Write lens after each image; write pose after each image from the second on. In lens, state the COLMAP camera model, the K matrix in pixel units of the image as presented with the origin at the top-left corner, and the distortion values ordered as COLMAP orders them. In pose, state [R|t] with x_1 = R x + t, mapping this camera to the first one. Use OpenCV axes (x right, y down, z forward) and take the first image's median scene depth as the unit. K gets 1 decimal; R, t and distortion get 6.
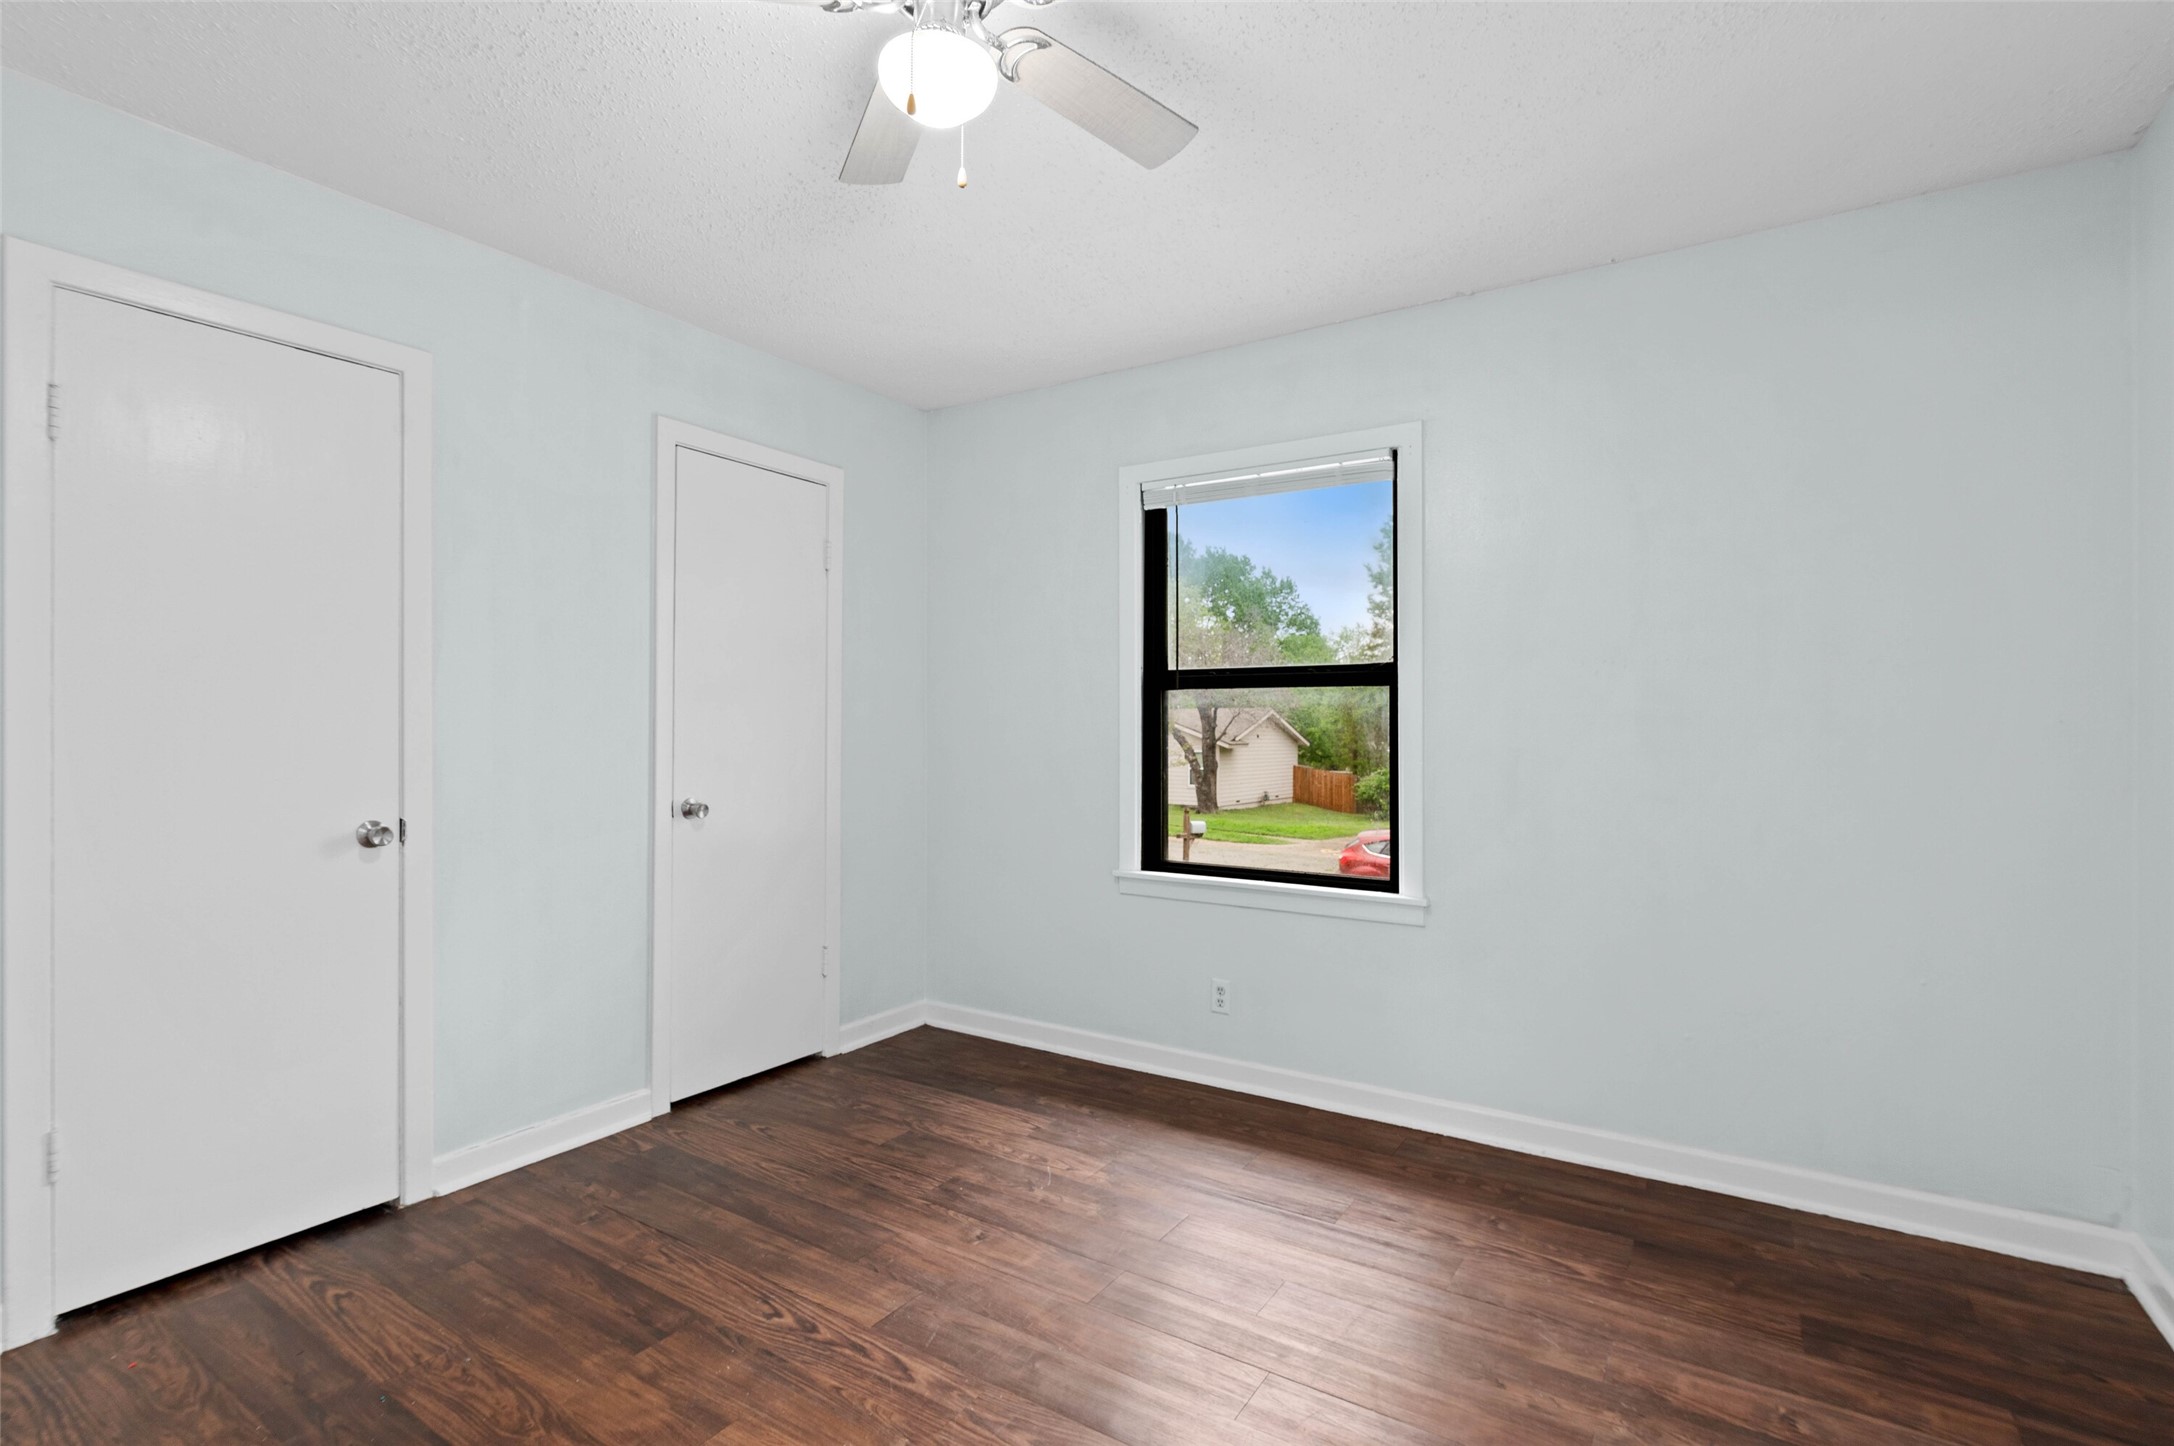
lens RADIAL K [[1007.4, 0, 1086.4], [0, 1007.4, 726.4], [0, 0, 1]] dist [-0.008585, 0.001101]
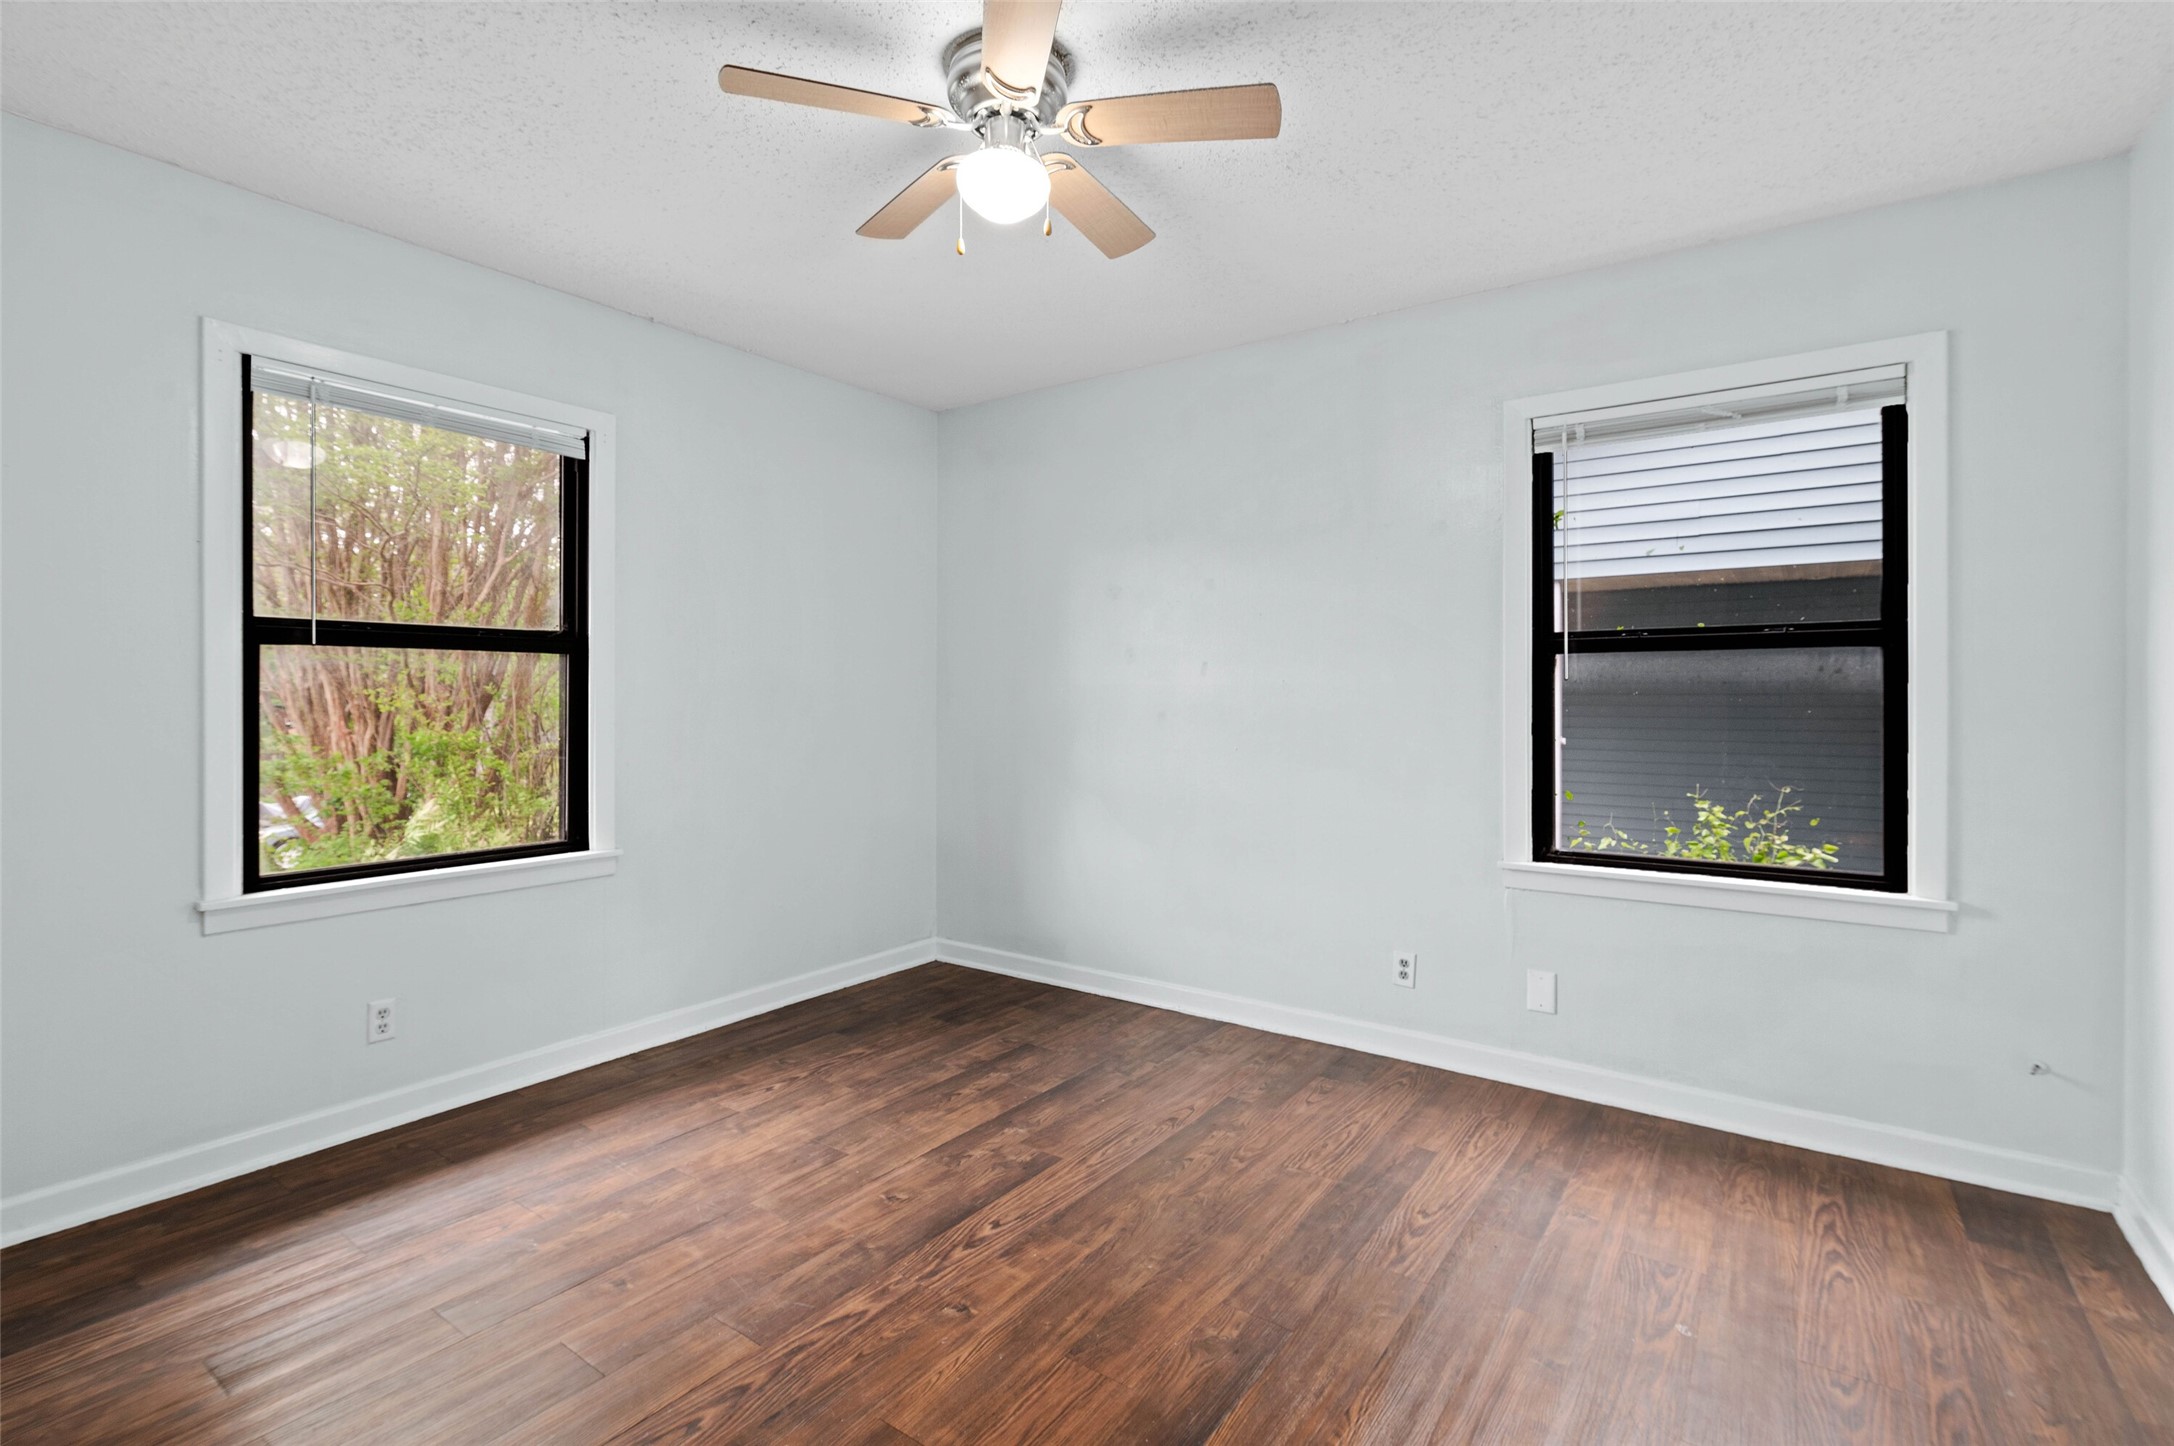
lens RADIAL K [[1007.4, 0, 1083.4], [0, 1007.4, 707.1], [0, 0, 1]] dist [-0.008585, 0.001101]
pose [[0.040047, -0.017753, 0.999040, -1.073358], [-0.004727, 0.999828, 0.017956, -0.009909], [-0.999187, -0.005442, 0.039956, 0.641630]]
